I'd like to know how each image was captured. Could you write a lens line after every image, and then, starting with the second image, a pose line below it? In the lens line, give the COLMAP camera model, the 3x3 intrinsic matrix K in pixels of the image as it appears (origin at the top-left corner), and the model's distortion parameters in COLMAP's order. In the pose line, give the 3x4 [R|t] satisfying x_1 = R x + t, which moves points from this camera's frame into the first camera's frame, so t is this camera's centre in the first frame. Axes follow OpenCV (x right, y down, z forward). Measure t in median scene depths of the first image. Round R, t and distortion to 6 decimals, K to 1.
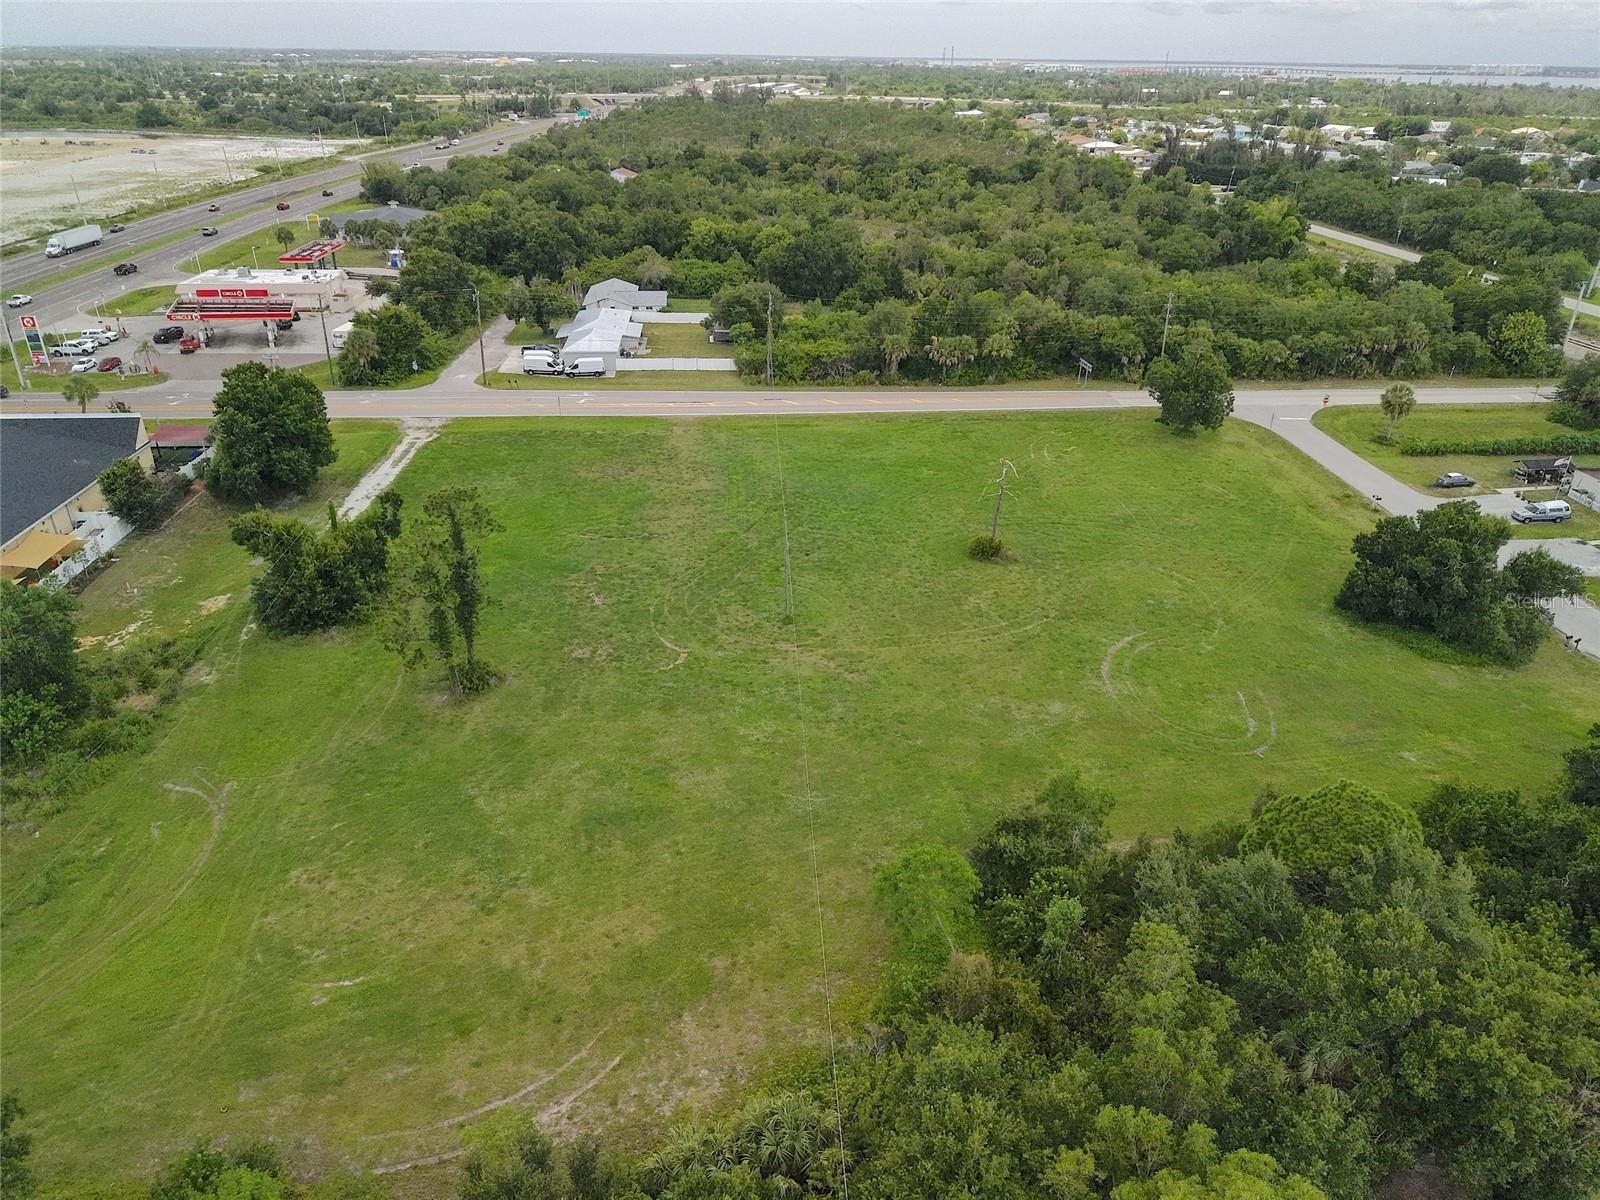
lens RADIAL K [[1072.8, 0, 806.8], [0, 1072.8, 596.6], [0, 0, 1]] dist [0.026954, -0.024907]
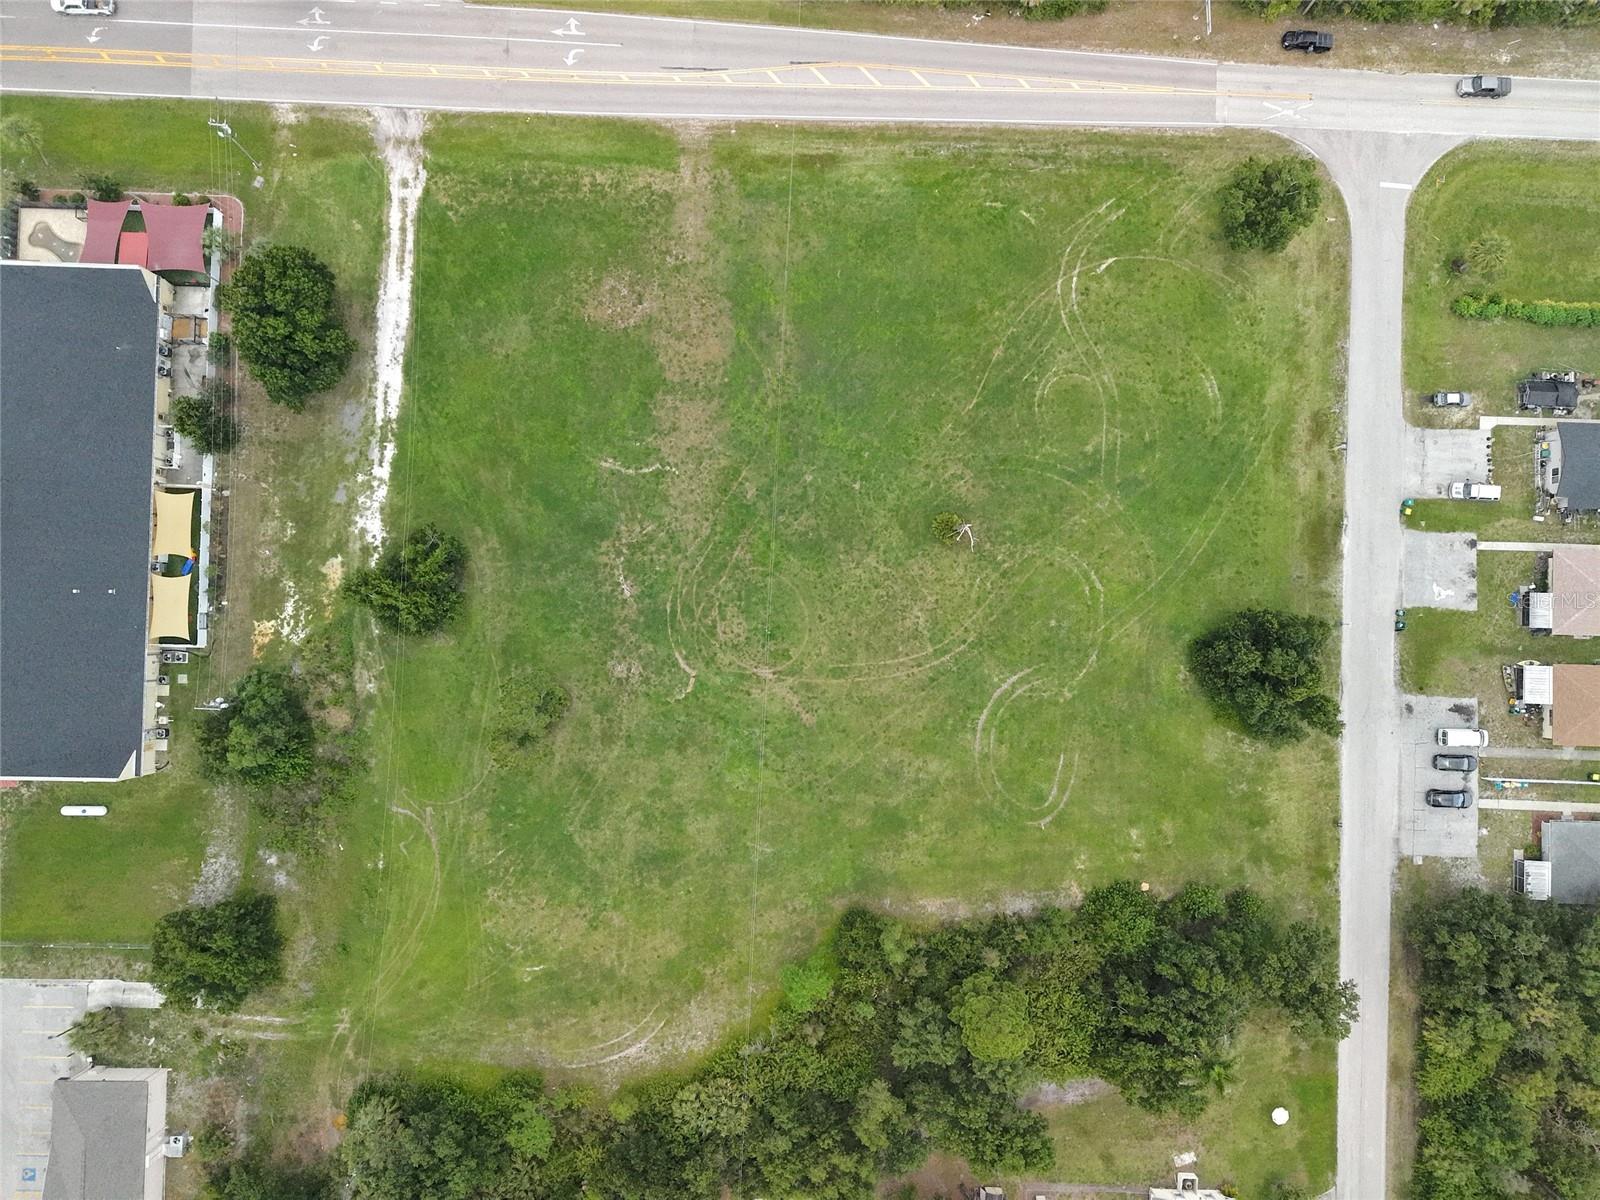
lens RADIAL K [[1072.8, 0, 806.8], [0, 1072.8, 596.6], [0, 0, 1]] dist [0.026954, -0.024907]
pose [[0.994761, 0.101840, 0.008931, 0.013236], [-0.056355, 0.473384, 0.879052, -1.361836], [0.085295, -0.874949, 0.476643, 0.471980]]
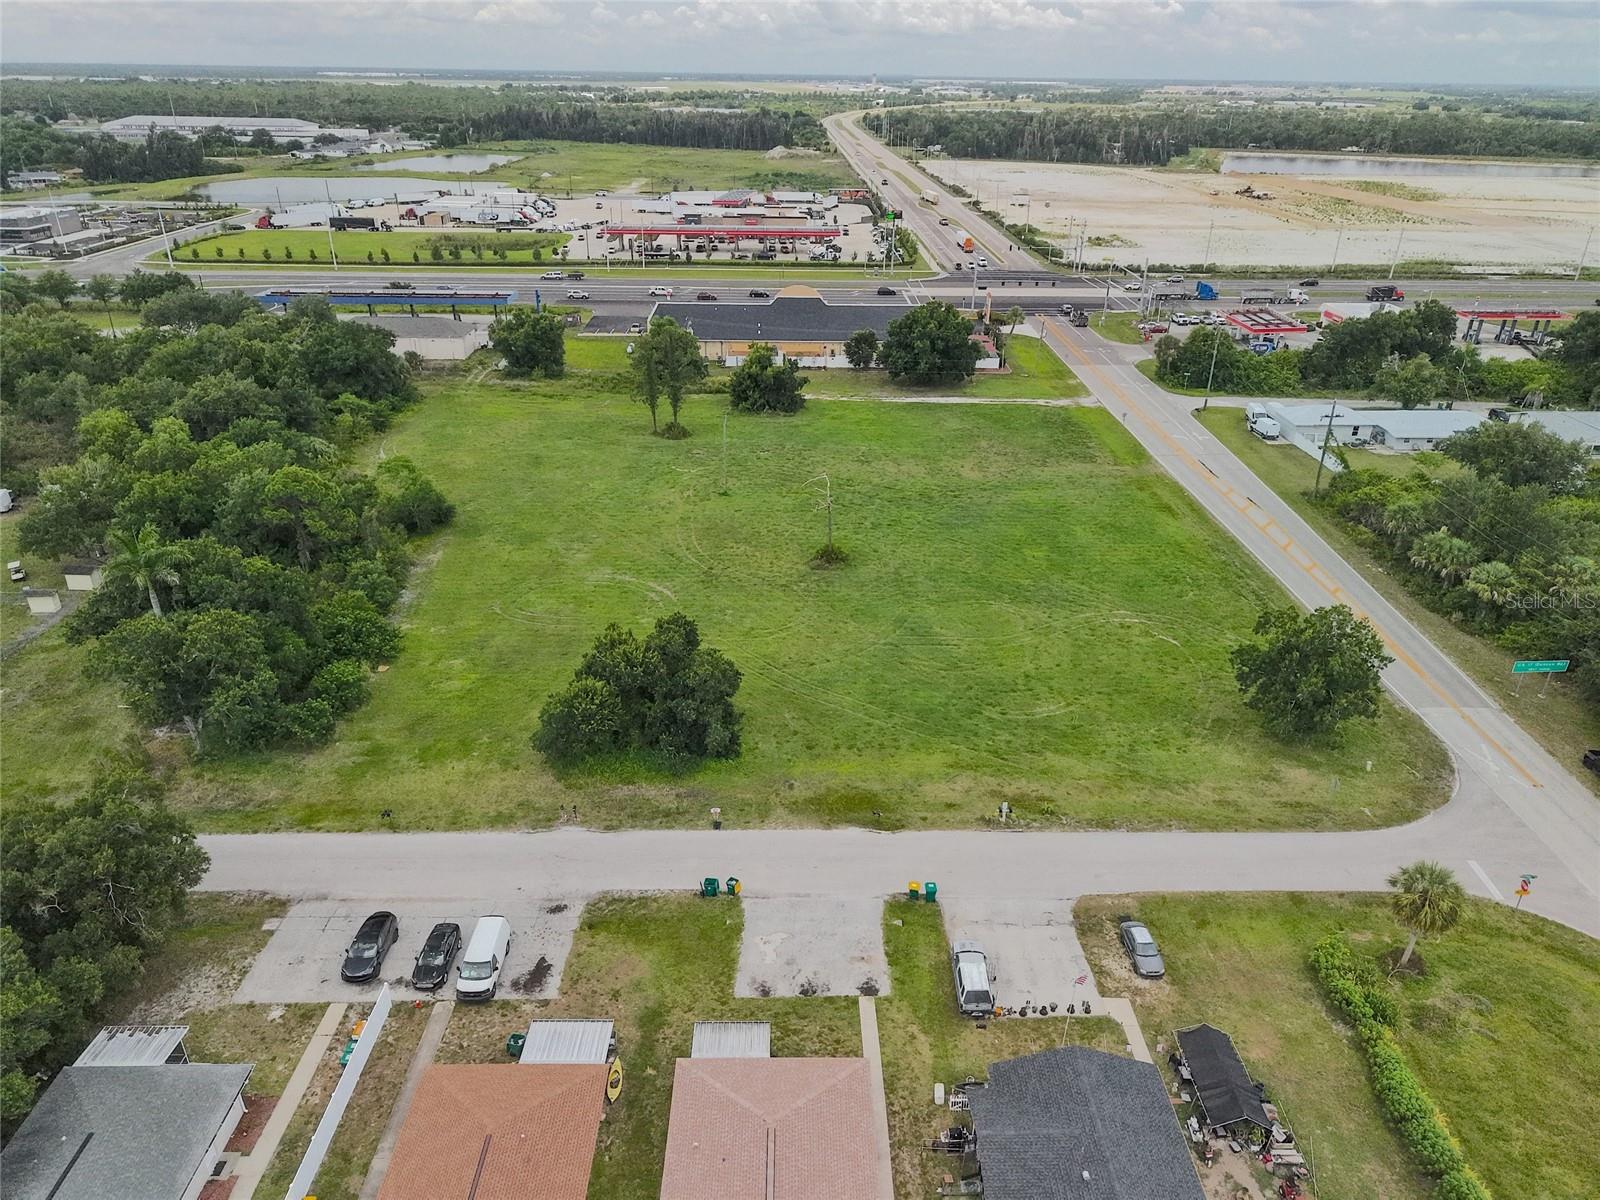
lens RADIAL K [[1072.8, 0, 806.8], [0, 1072.8, 596.6], [0, 0, 1]] dist [0.026954, -0.024907]
pose [[-0.057415, 0.425893, -0.902950, 1.572943], [-0.463730, 0.789574, 0.401904, -0.588450], [0.884114, 0.441800, 0.152166, 1.087219]]
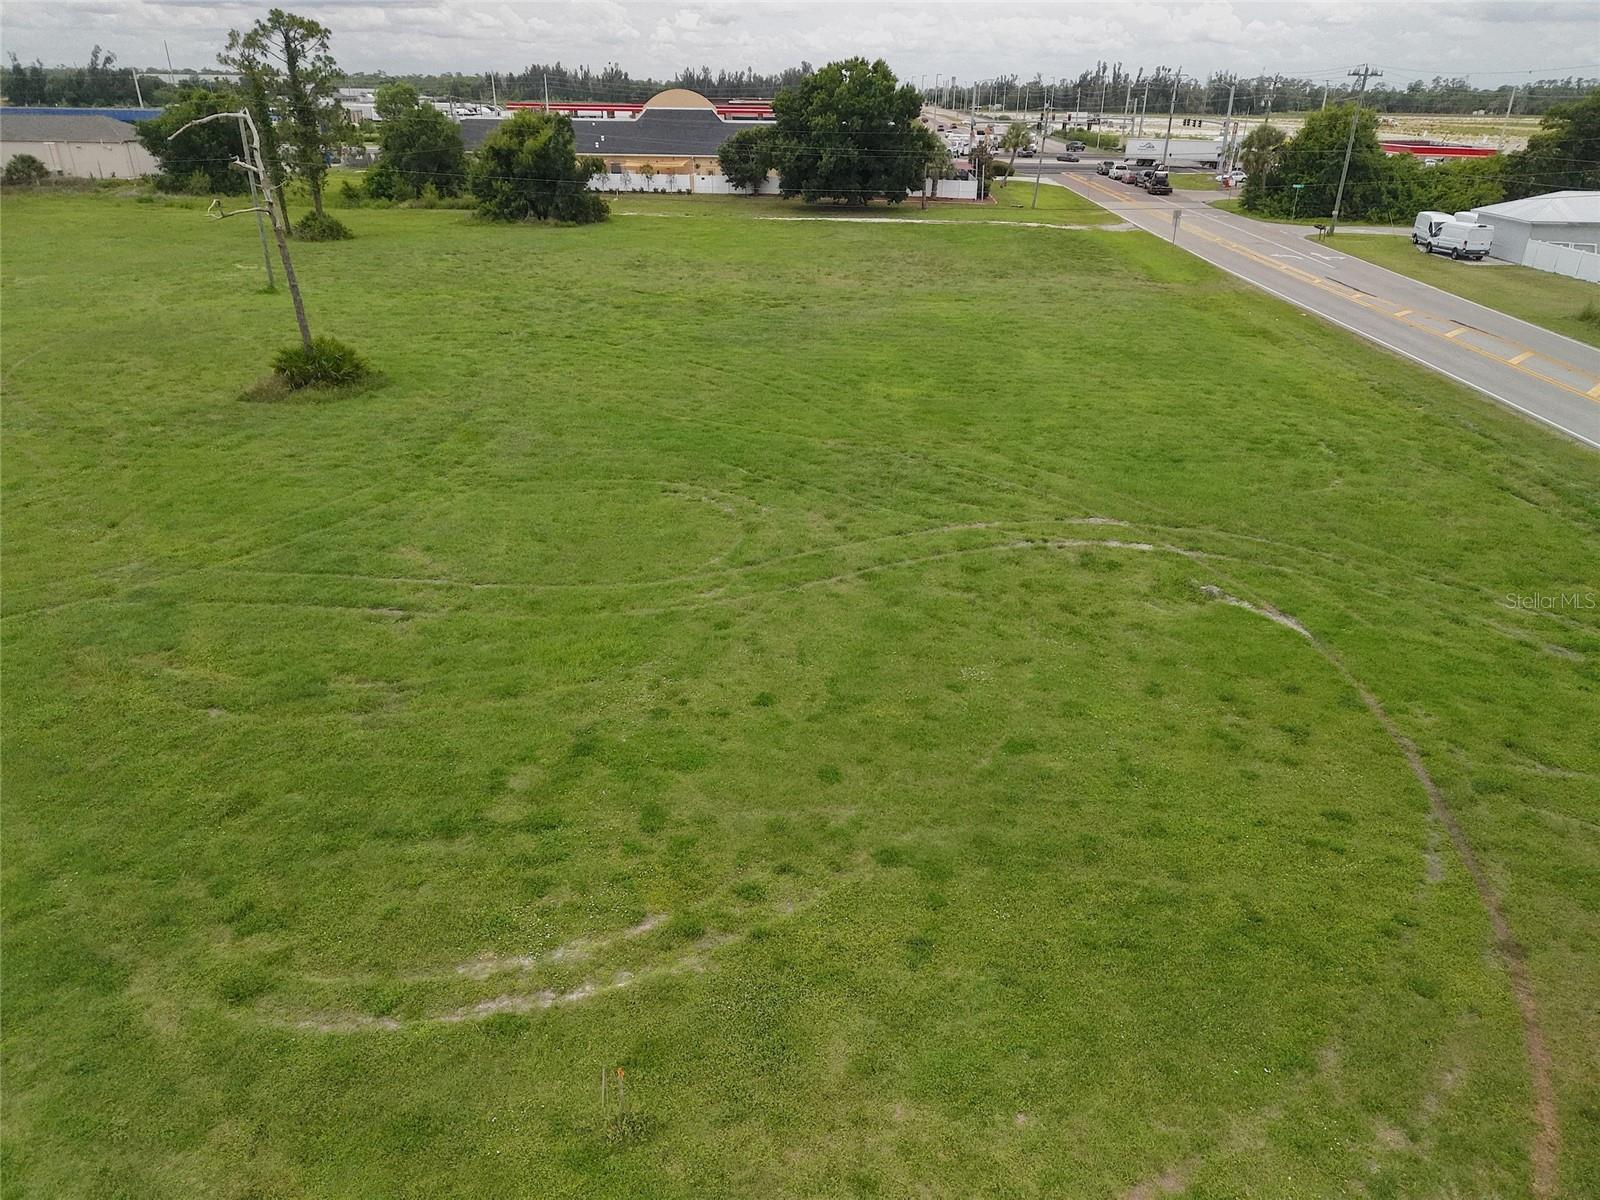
lens RADIAL K [[1072.8, 0, 806.8], [0, 1072.8, 596.6], [0, 0, 1]] dist [0.026954, -0.024907]
pose [[-0.129442, 0.410662, -0.902553, 0.723336], [-0.458792, 0.782118, 0.421664, -0.310904], [0.879064, 0.468665, 0.087169, 1.533462]]
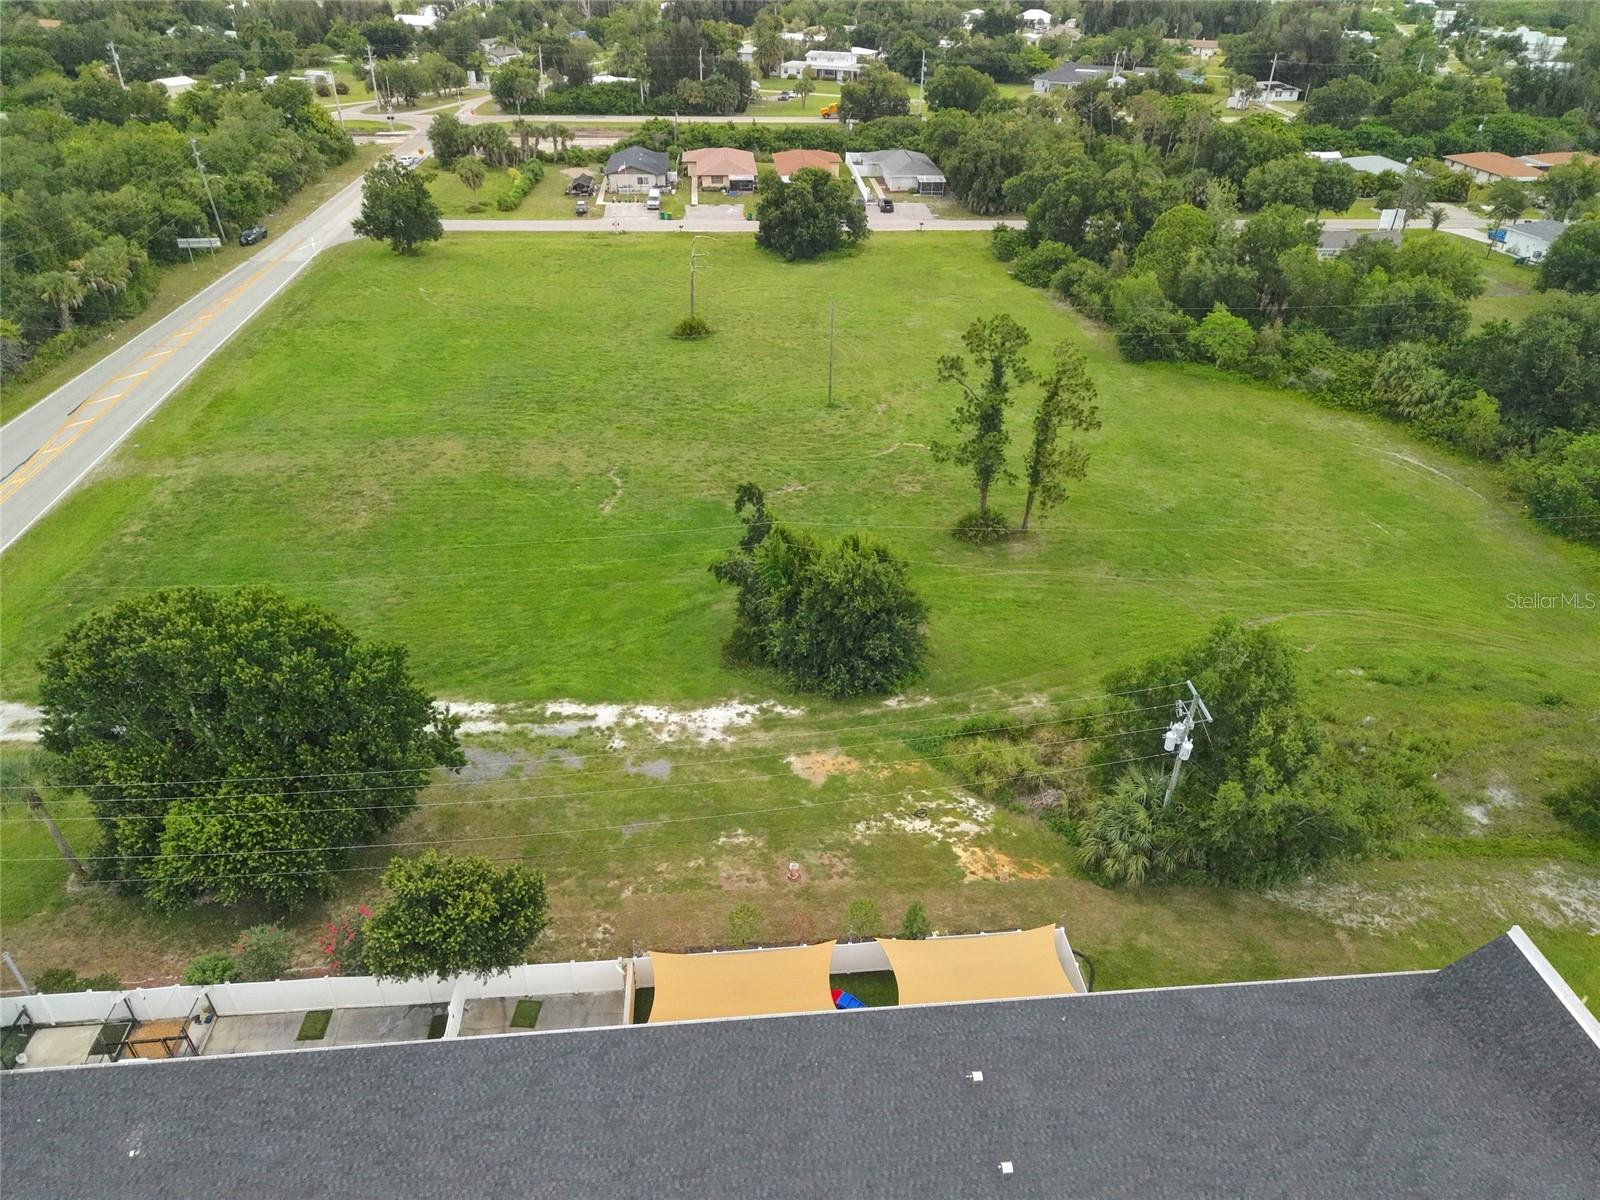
lens RADIAL K [[1072.8, 0, 806.8], [0, 1072.8, 596.6], [0, 0, 1]] dist [0.026954, -0.024907]
pose [[-0.006424, -0.560373, 0.828215, -1.170301], [0.433482, 0.744808, 0.507302, -0.437752], [-0.901139, 0.362276, 0.238127, 0.976770]]
